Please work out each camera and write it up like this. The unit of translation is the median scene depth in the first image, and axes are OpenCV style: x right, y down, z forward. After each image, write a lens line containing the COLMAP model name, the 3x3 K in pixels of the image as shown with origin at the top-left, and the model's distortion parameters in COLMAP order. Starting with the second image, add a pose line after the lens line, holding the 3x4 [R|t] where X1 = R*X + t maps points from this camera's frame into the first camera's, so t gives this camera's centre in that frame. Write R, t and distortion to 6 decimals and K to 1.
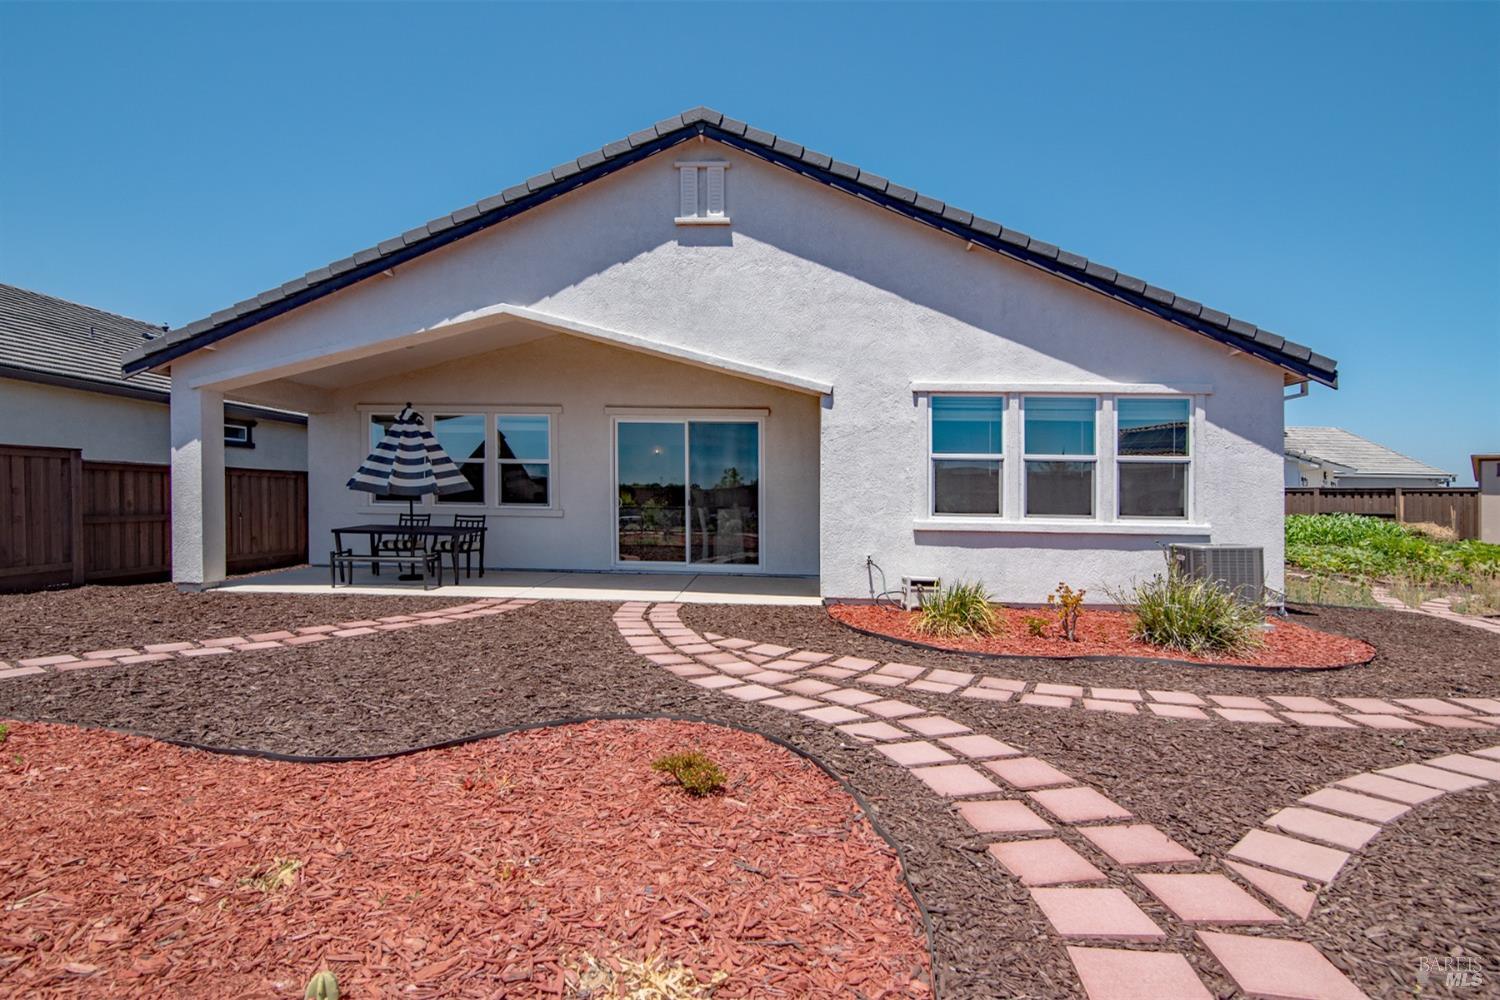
lens RADIAL K [[760.6, 0, 747.7], [0, 760.6, 499.6], [0, 0, 1]] dist [-0.000645, 0.000527]
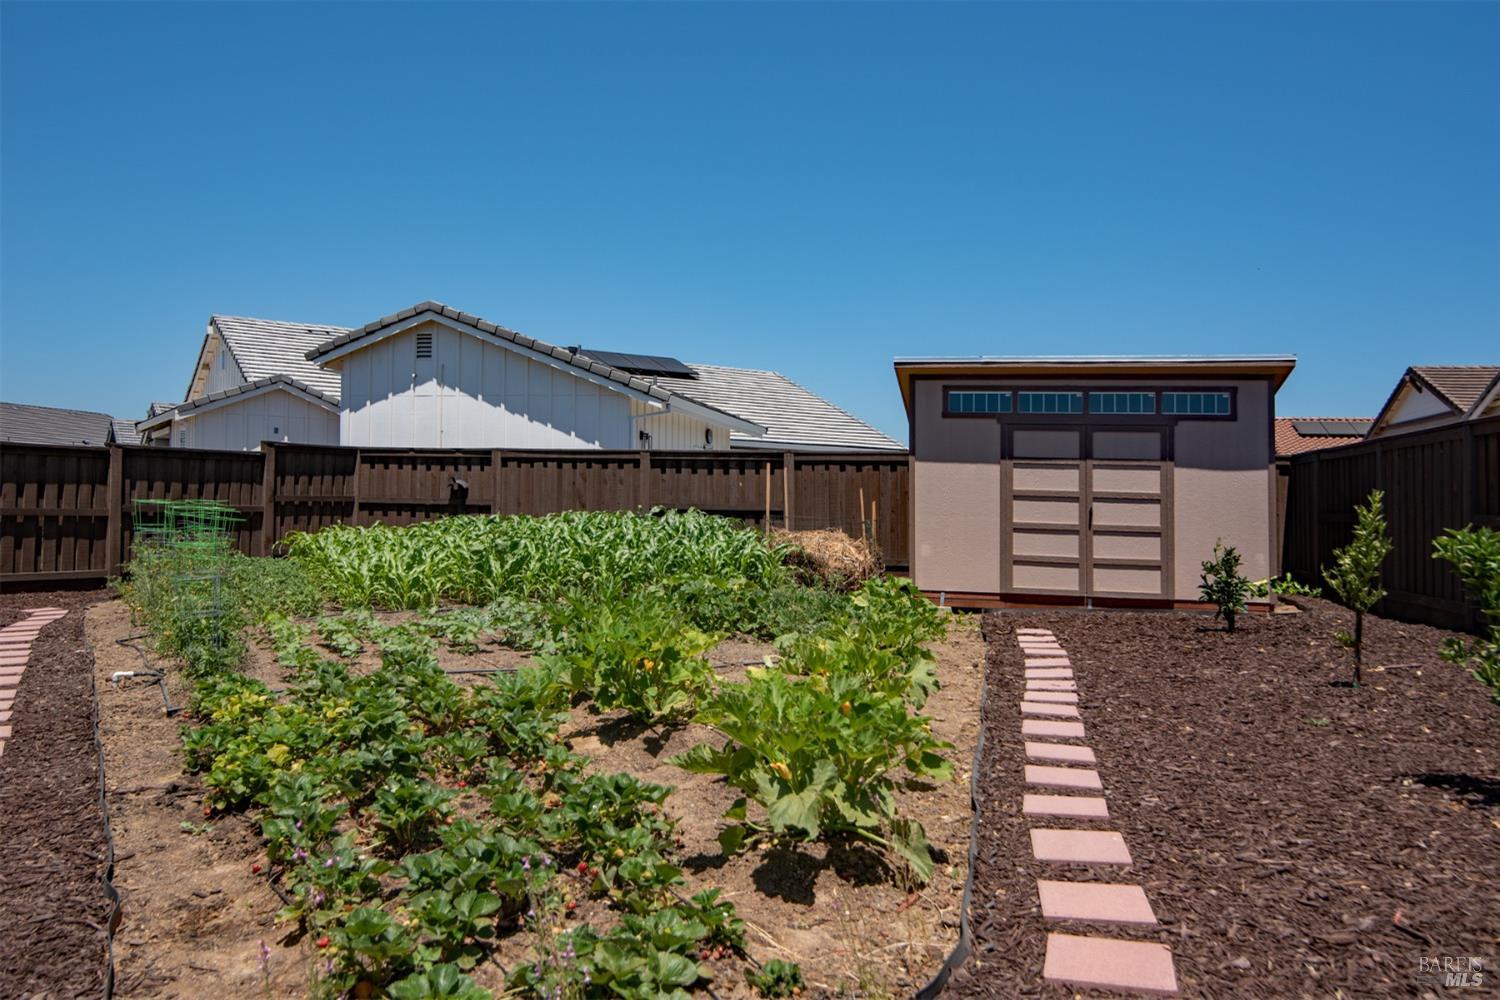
lens RADIAL K [[1214.7, 0, 750.1], [0, 1214.7, 497.3], [0, 0, 1]] dist [0.001868, 0.000595]
pose [[0.824600, -0.002228, 0.565713, 0.476667], [0.000516, 0.999995, 0.003188, 0.009892], [-0.565717, -0.002337, 0.824596, 0.466830]]
